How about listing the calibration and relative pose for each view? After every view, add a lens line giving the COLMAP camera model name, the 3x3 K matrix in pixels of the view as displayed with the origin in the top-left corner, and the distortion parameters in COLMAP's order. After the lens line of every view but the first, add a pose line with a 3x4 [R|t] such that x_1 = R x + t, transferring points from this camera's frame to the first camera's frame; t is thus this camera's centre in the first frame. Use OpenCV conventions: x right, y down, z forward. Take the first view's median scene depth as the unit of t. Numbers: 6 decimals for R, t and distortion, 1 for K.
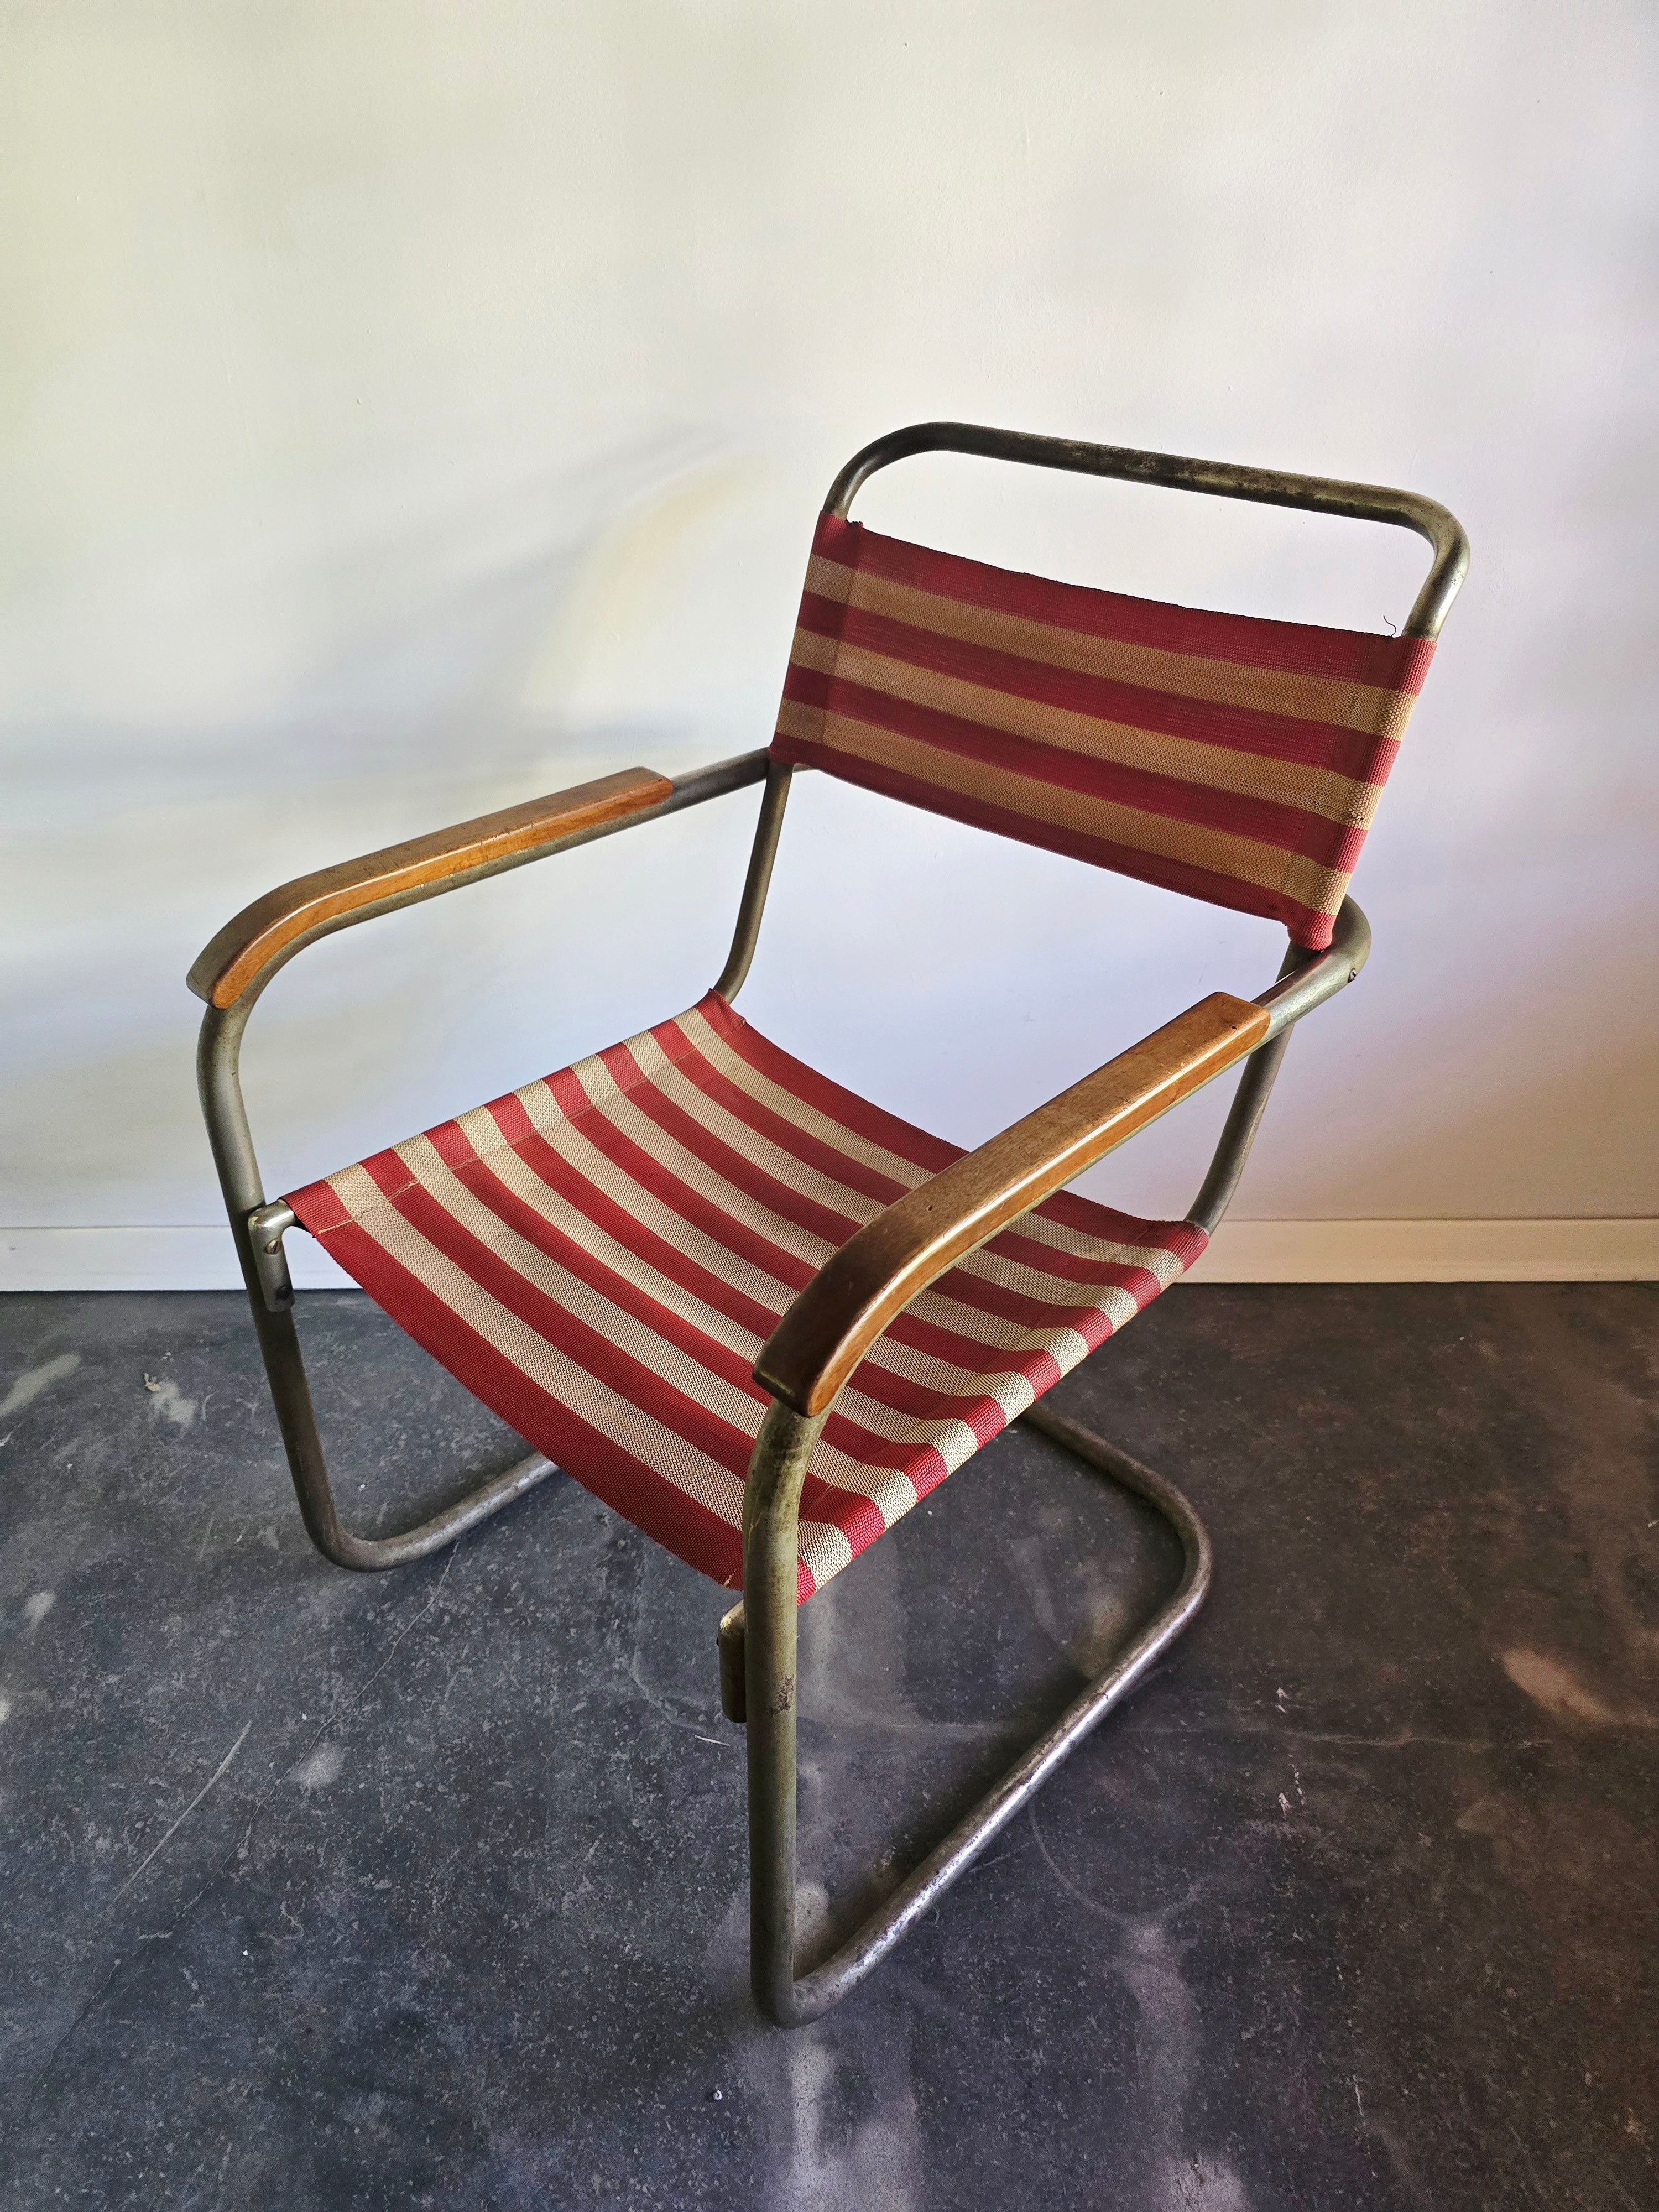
lens RADIAL K [[1534.2, 0, 806.5], [0, 1534.2, 1114.7], [0, 0, 1]] dist [0.024432, -0.035604]
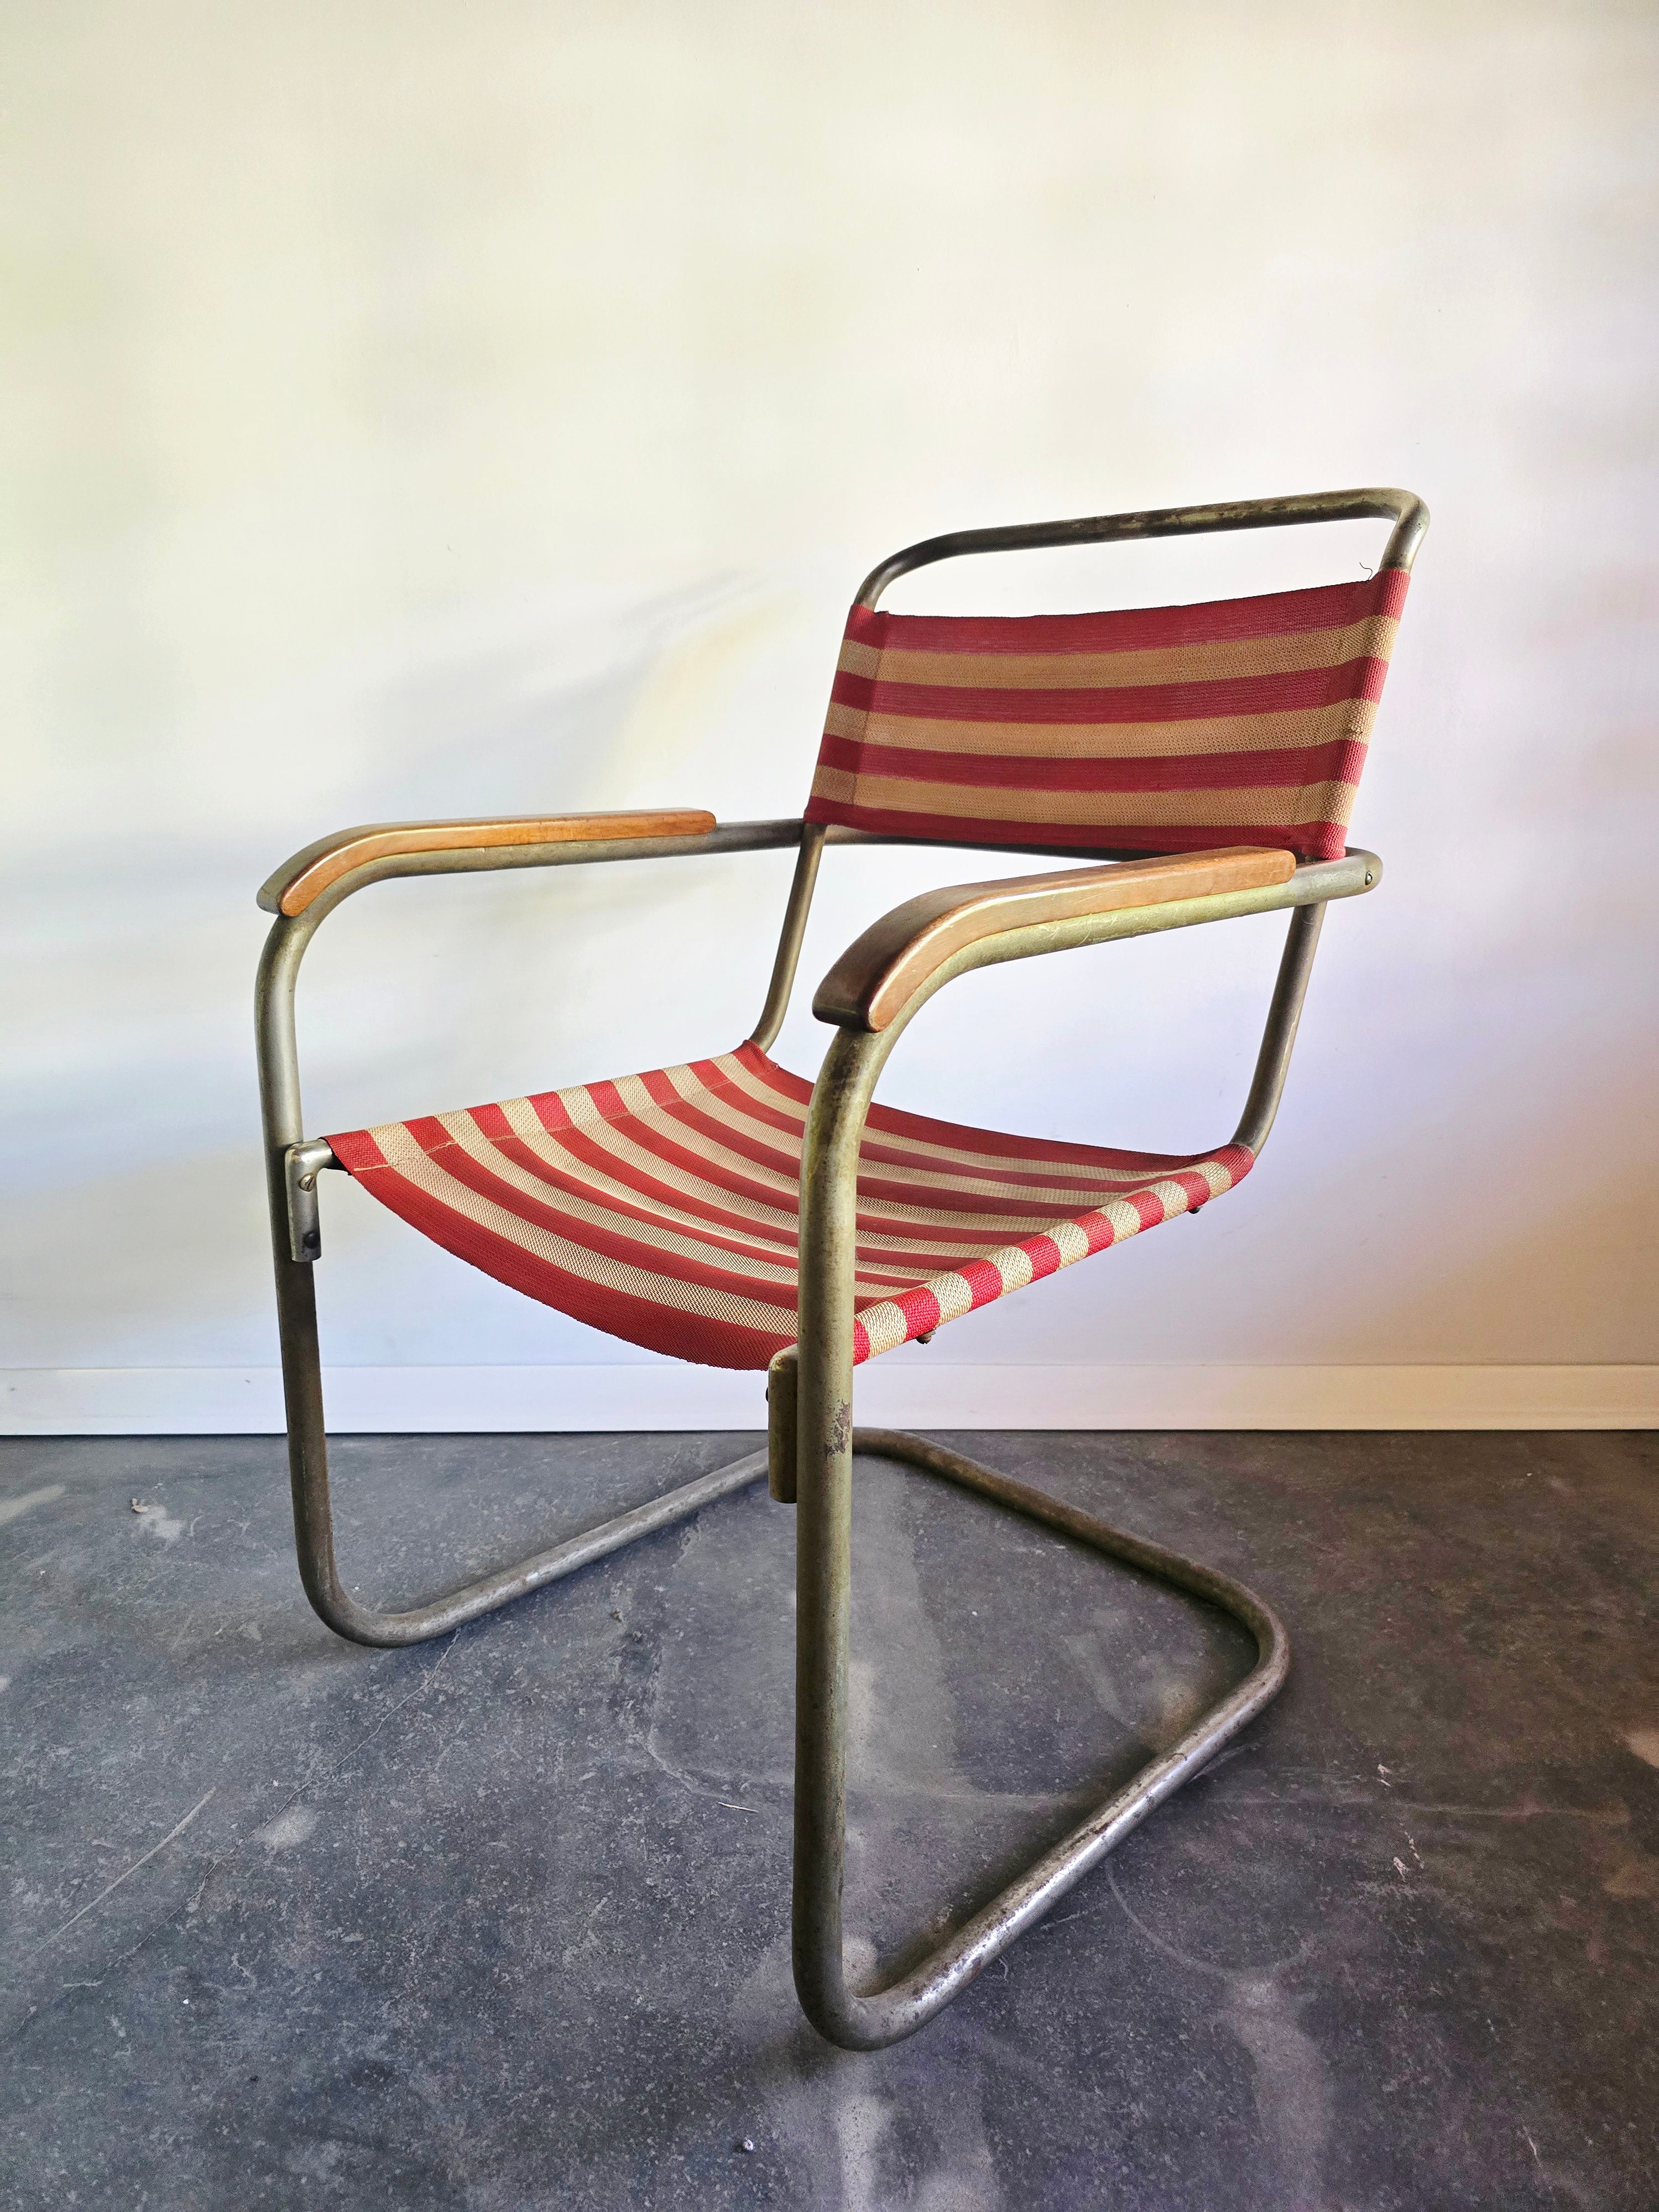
lens RADIAL K [[1534.2, 0, 804.3], [0, 1534.2, 1126.9], [0, 0, 1]] dist [0.024432, -0.035604]
pose [[0.999995, -0.000124, -0.003201, -0.021910], [-0.000897, 0.948492, -0.316800, 0.331487], [0.003075, 0.316801, 0.948487, 0.048113]]
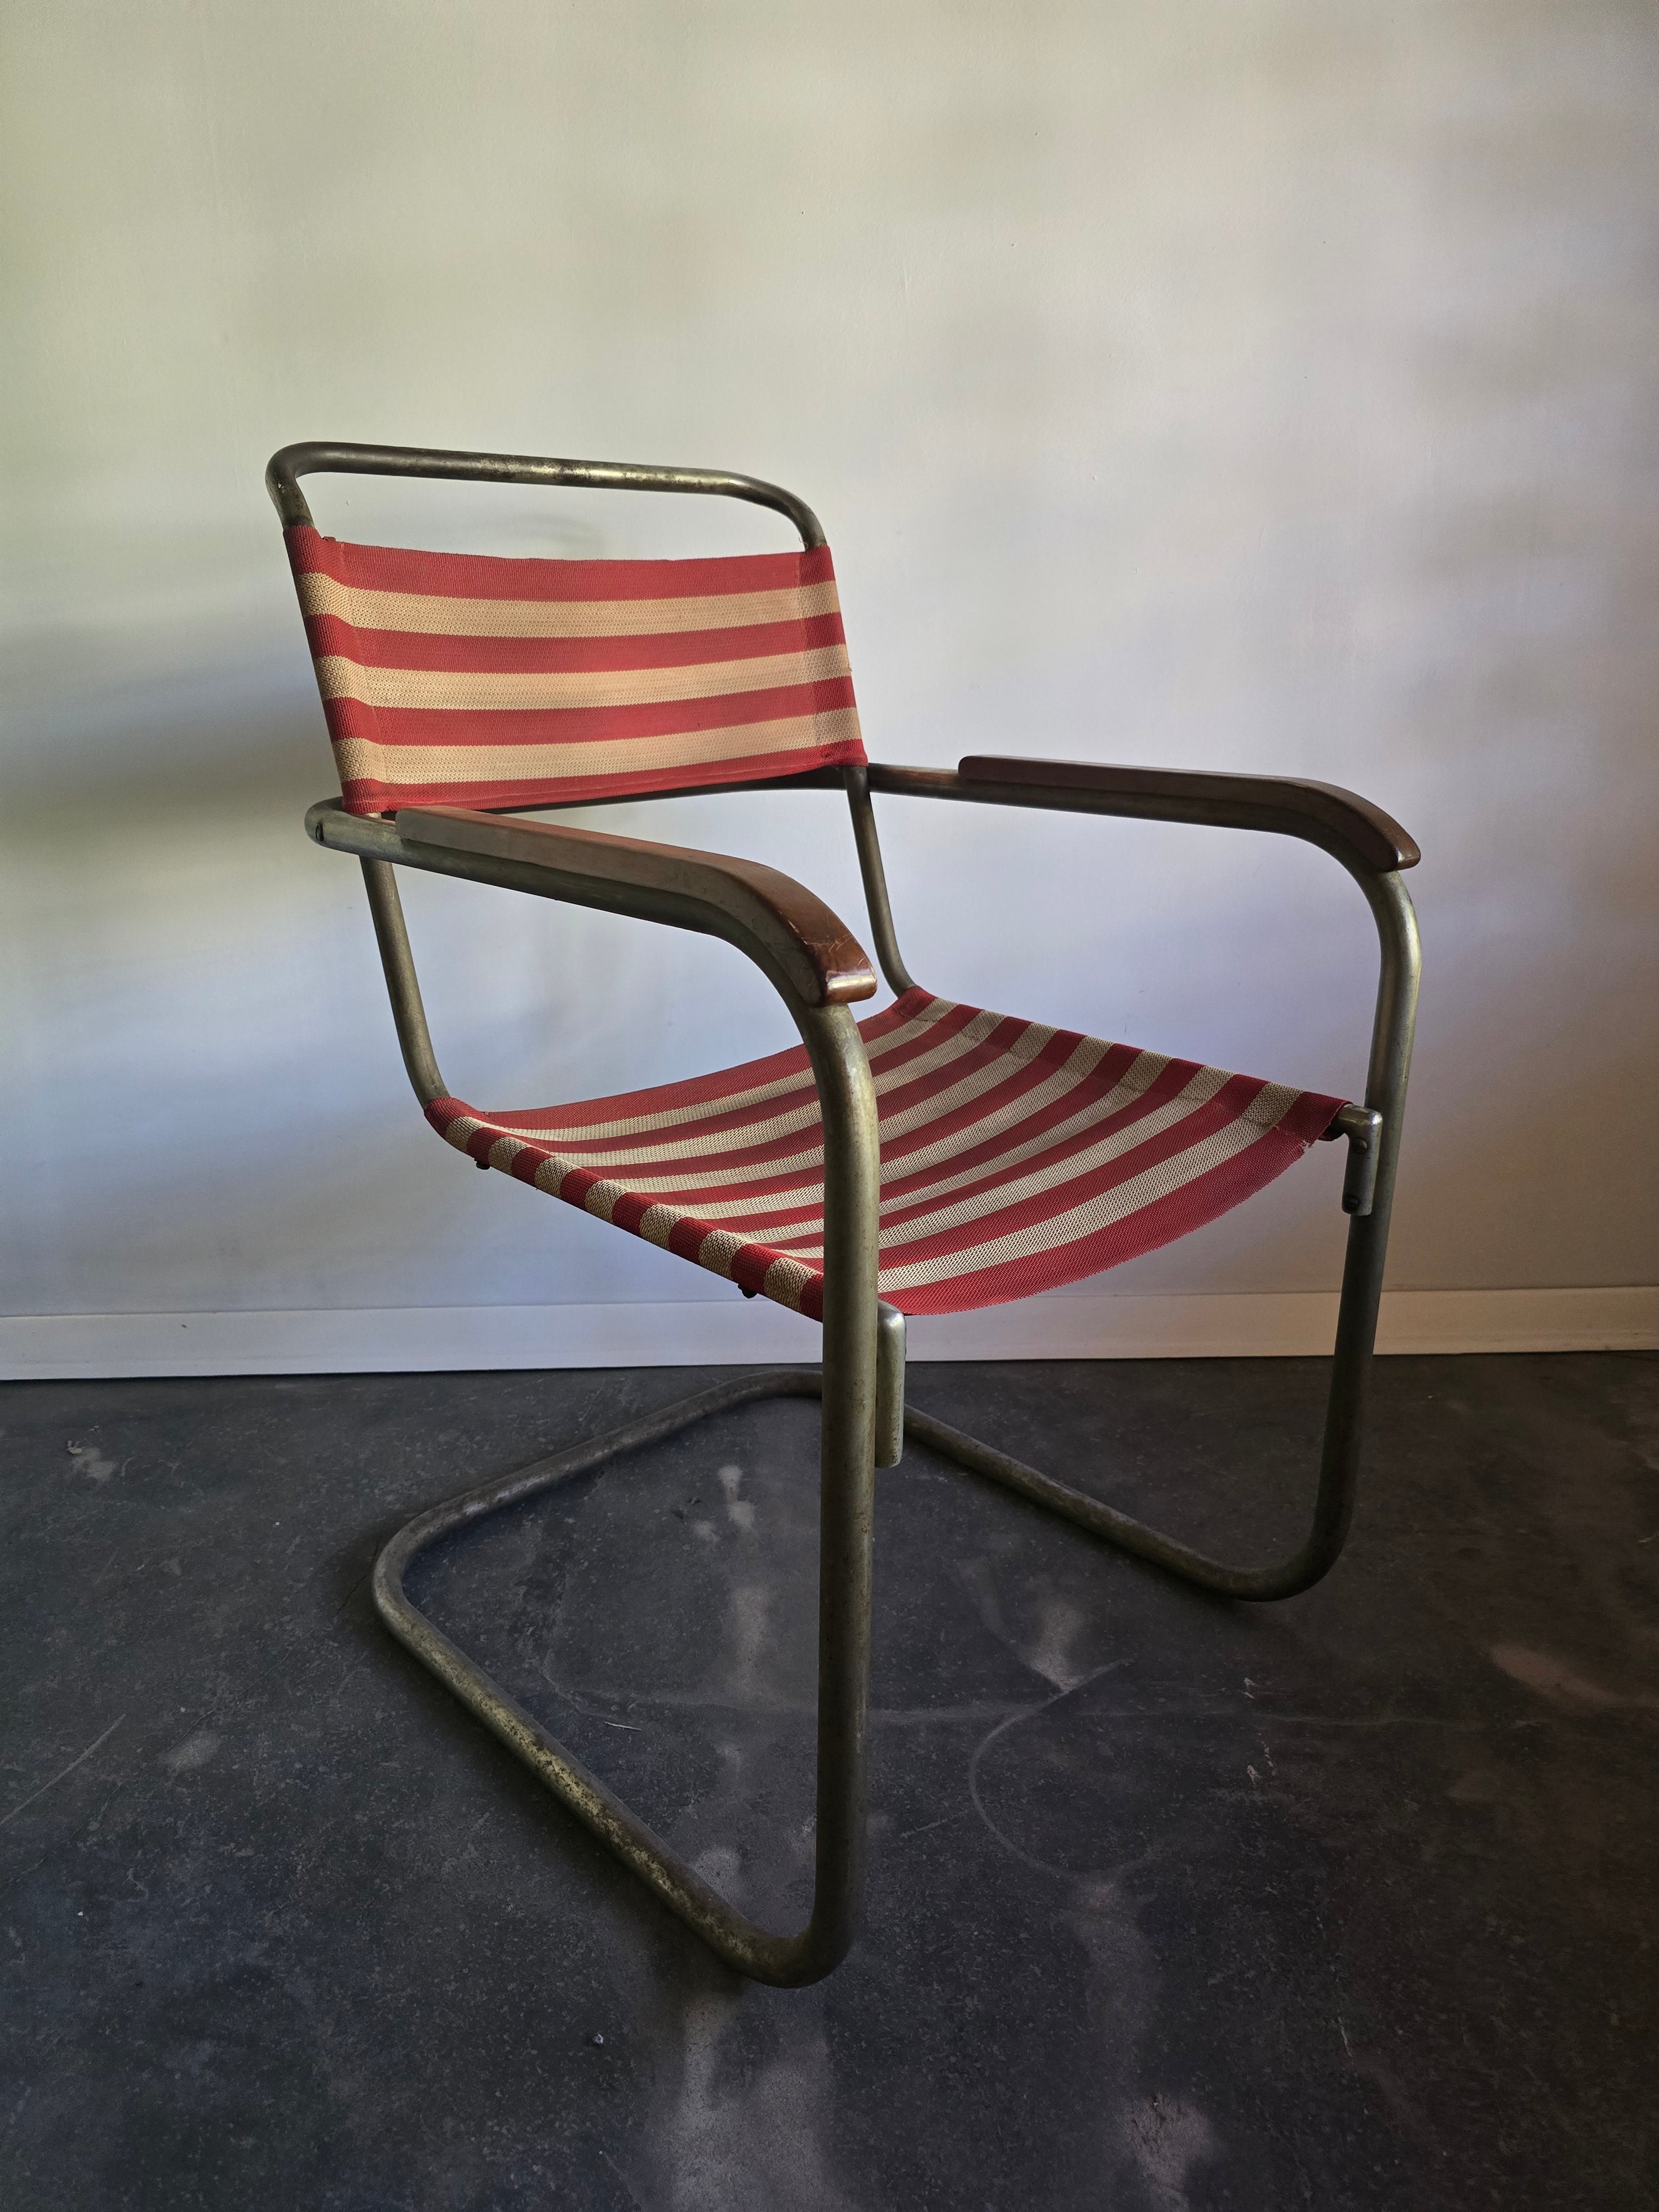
lens RADIAL K [[1534.2, 0, 806.3], [0, 1534.2, 1115.3], [0, 0, 1]] dist [0.024432, -0.035604]
pose [[0.999781, -0.016626, -0.012723, 0.067698], [0.012340, 0.958926, -0.283386, 0.333737], [0.016912, 0.283167, 0.958921, 0.023872]]
